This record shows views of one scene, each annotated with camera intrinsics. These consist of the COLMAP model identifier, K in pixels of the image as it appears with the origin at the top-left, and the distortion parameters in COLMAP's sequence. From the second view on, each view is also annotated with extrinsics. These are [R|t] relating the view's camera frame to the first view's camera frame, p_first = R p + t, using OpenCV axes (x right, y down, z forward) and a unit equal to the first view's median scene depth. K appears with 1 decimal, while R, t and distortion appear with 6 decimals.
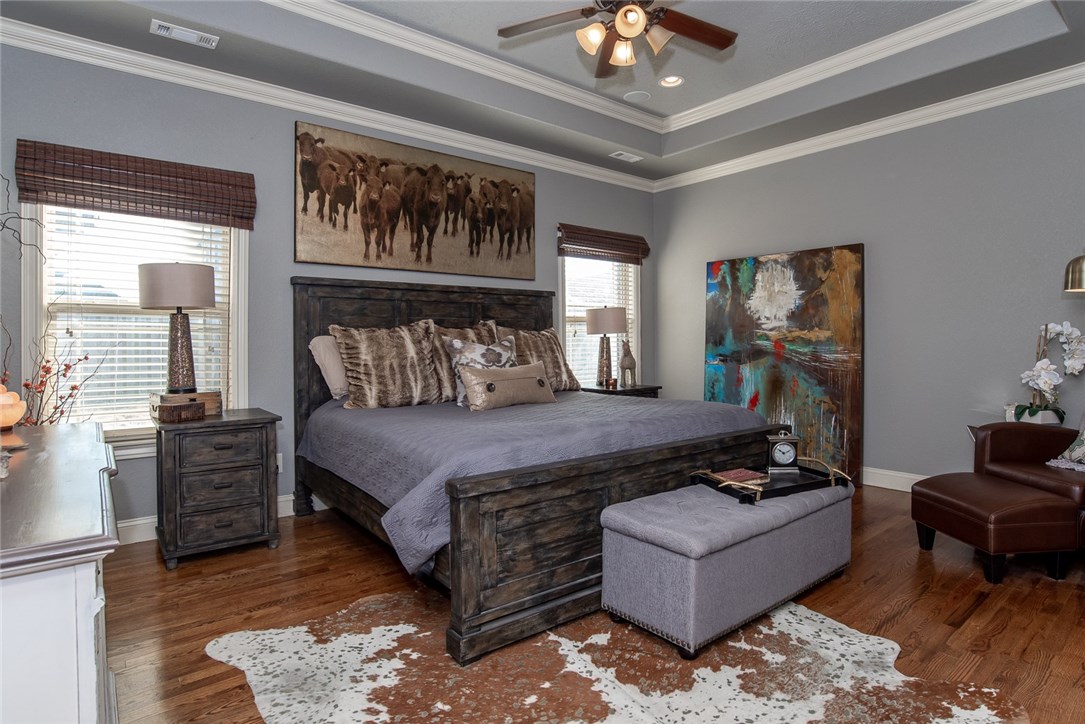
lens RADIAL K [[572.3, 0, 542.2], [0, 572.3, 351.2], [0, 0, 1]] dist [-0.025047, 0.003728]
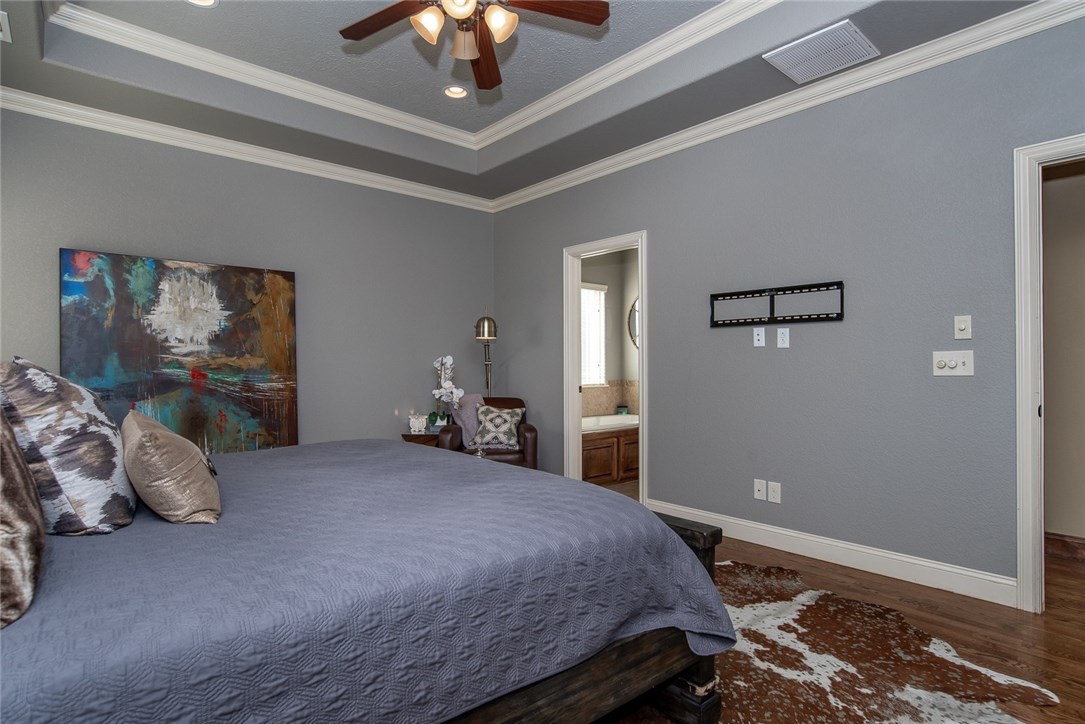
lens RADIAL K [[572.3, 0, 542.3], [0, 572.3, 368.1], [0, 0, 1]] dist [-0.025047, 0.003728]
pose [[-0.036773, -0.000881, 0.999323, -0.426179], [0.017303, 0.999849, 0.001518, -0.012139], [-0.999174, 0.017347, -0.036752, 0.545667]]
